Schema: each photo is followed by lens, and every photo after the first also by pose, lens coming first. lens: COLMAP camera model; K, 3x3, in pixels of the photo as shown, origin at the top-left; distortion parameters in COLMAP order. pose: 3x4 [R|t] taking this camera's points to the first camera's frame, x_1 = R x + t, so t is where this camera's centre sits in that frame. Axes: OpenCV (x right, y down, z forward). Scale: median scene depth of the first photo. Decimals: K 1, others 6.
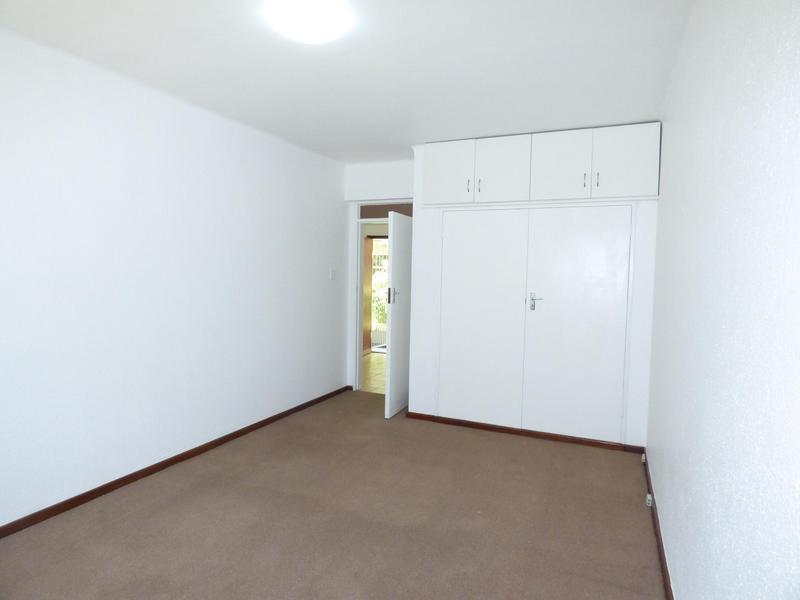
lens RADIAL K [[482.0, 0, 403.4], [0, 482.0, 300.8], [0, 0, 1]] dist [-0.009317, -0.000099]
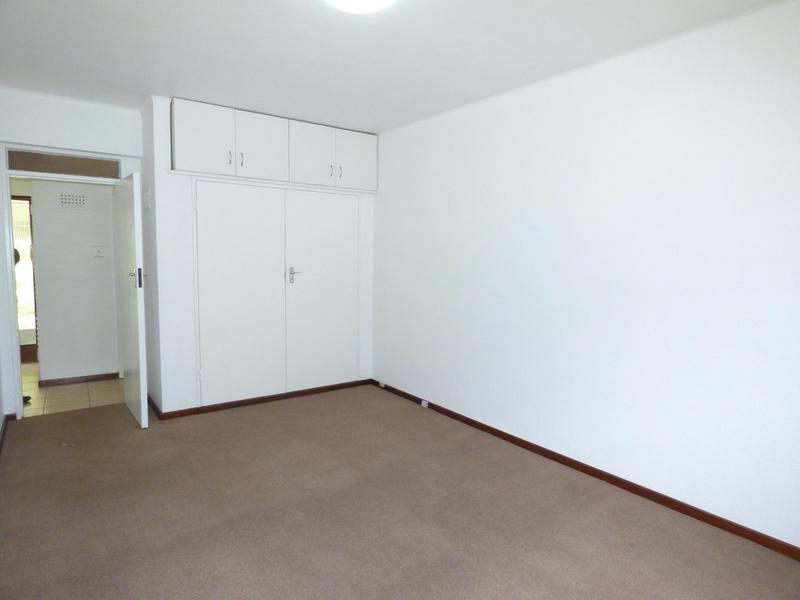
lens RADIAL K [[482.0, 0, 397.7], [0, 482.0, 302.1], [0, 0, 1]] dist [-0.009317, -0.000099]
pose [[0.501314, -0.101579, 0.859282, -0.556495], [0.046820, 0.994815, 0.090286, -0.025147], [-0.863998, -0.005030, 0.503471, 0.238382]]
